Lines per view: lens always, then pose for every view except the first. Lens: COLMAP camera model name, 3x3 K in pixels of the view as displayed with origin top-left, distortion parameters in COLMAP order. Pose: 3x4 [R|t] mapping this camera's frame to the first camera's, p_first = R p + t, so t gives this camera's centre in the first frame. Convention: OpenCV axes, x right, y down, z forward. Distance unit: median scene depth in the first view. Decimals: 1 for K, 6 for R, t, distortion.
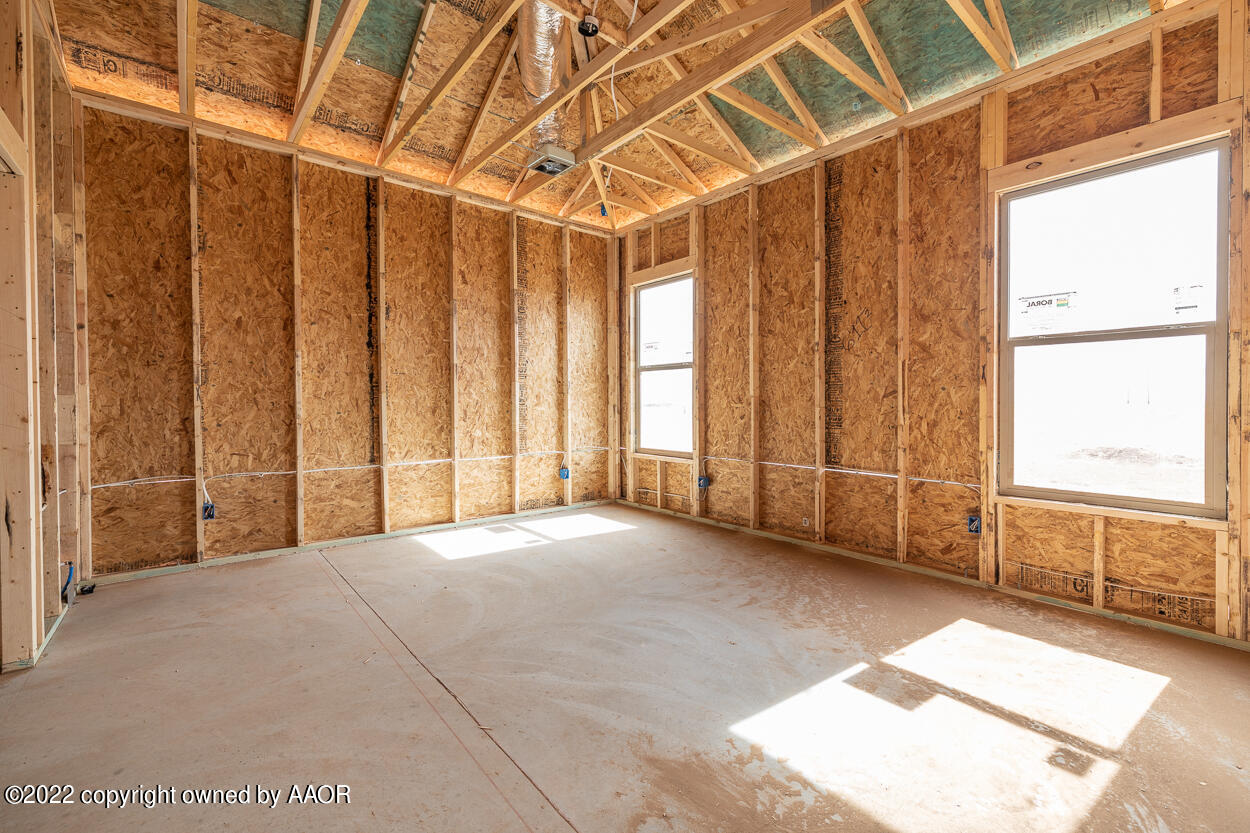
lens RADIAL K [[526.1, 0, 624.5], [0, 526.1, 410.3], [0, 0, 1]] dist [0.003929, 0.000381]
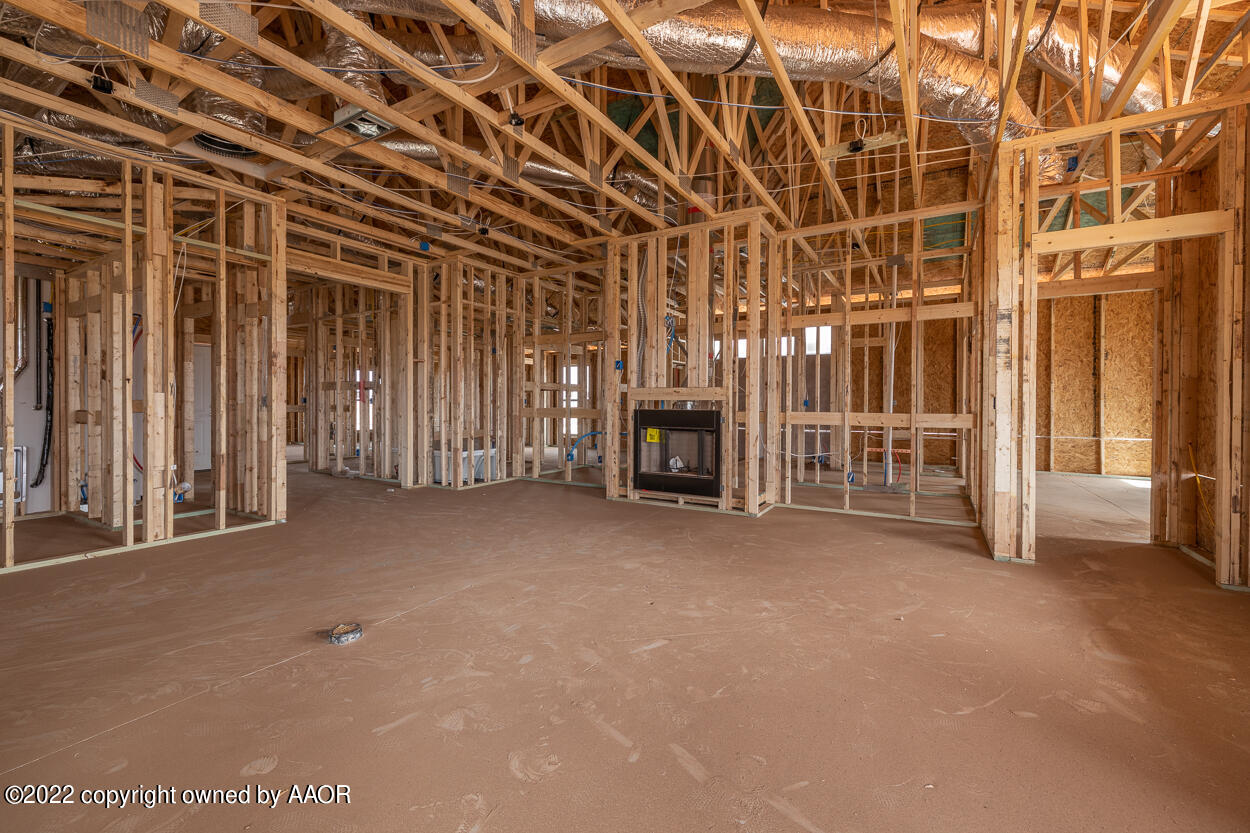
lens RADIAL K [[526.1, 0, 622.7], [0, 526.1, 406.0], [0, 0, 1]] dist [0.003929, 0.000381]
pose [[0.325923, 0.009546, -0.945348, 0.760385], [-0.018114, 0.999829, 0.003851, 0.013272], [0.945223, 0.015869, 0.326040, -1.221624]]
